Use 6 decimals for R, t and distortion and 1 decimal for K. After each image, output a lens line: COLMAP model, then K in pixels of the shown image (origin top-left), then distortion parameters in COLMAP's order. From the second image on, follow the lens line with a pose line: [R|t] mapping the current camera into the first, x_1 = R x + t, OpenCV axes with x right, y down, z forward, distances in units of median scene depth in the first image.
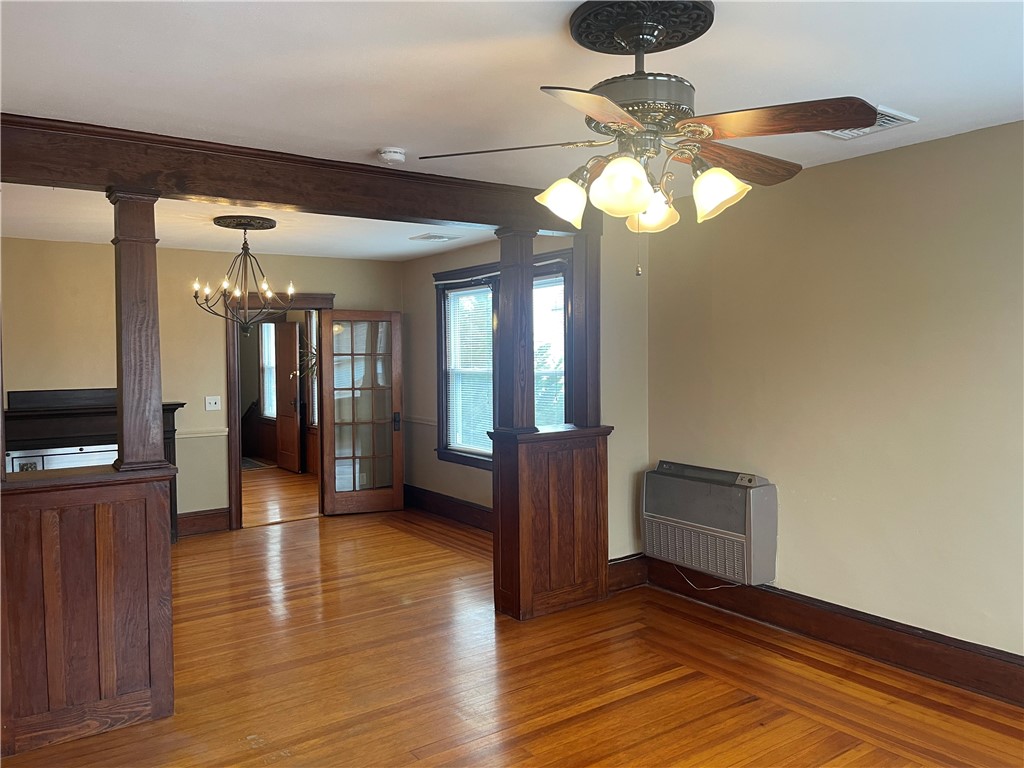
lens RADIAL K [[775.1, 0, 499.7], [0, 775.1, 364.2], [0, 0, 1]] dist [0.003837, -0.004237]
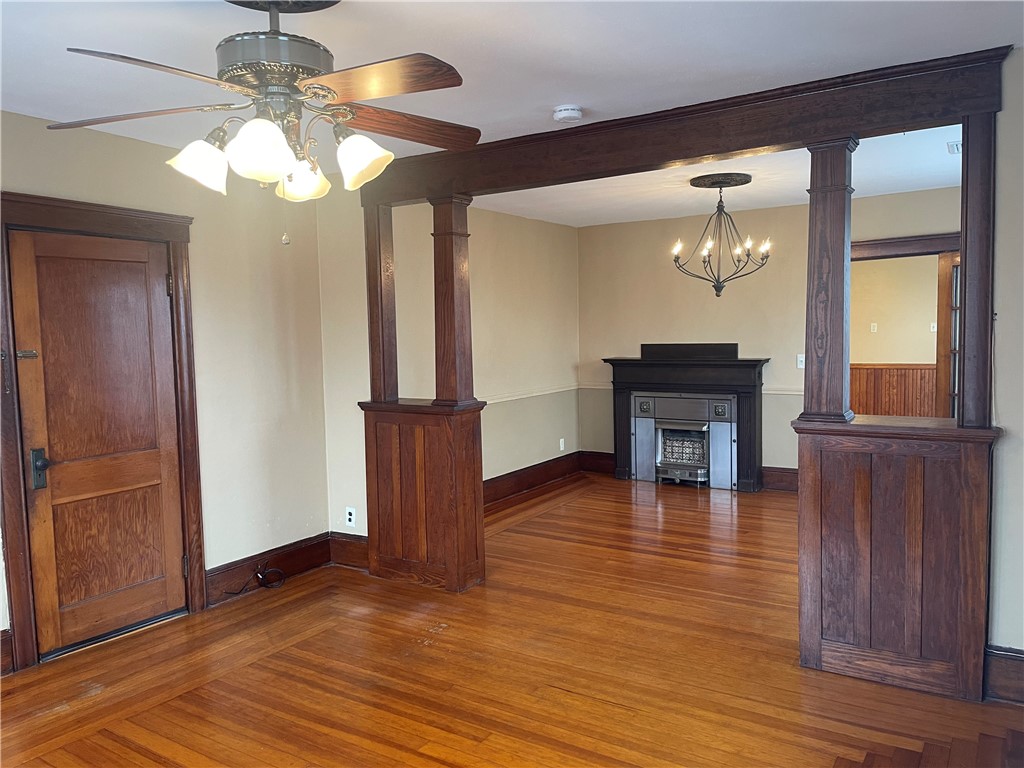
lens RADIAL K [[761.5, 0, 504.7], [0, 761.5, 379.3], [0, 0, 1]] dist [0.002521, -0.000629]
pose [[0.363396, 0.071449, -0.928891, 0.542239], [0.010496, 0.996678, 0.080769, -0.012429], [0.931575, -0.039101, 0.361439, 0.423378]]
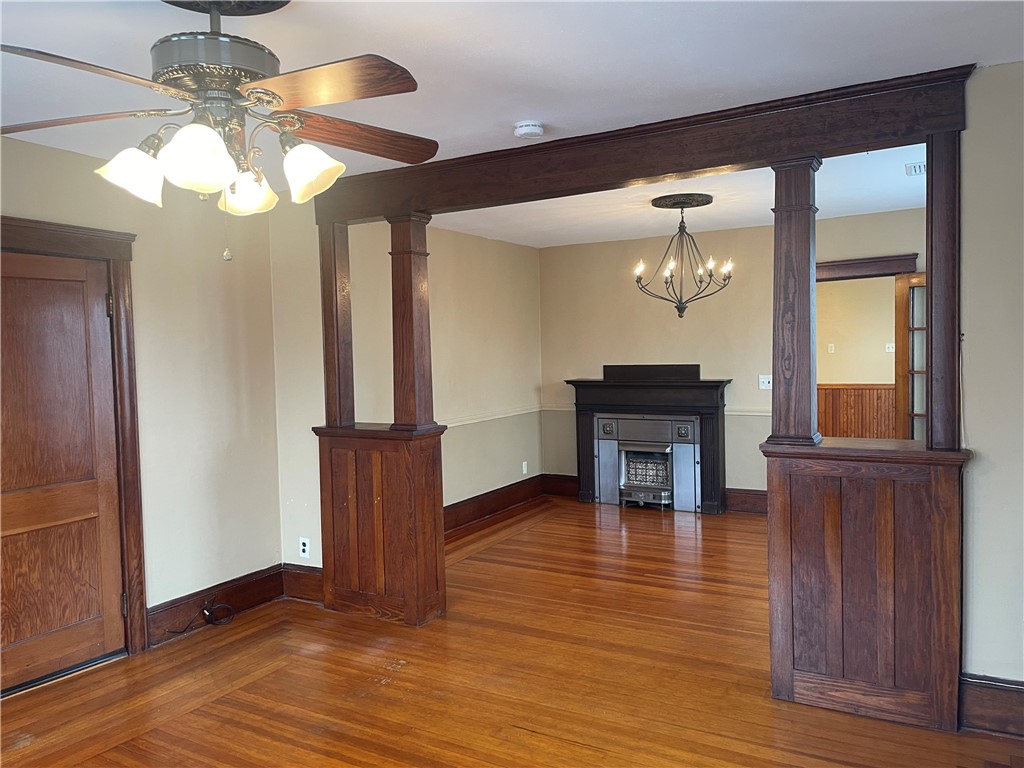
lens RADIAL K [[761.5, 0, 504.7], [0, 761.5, 379.3], [0, 0, 1]] dist [0.002521, -0.000629]
pose [[0.410060, 0.043629, -0.911014, 0.517633], [0.012272, 0.998501, 0.053342, -0.012325], [0.911976, -0.033054, 0.408910, 0.434094]]
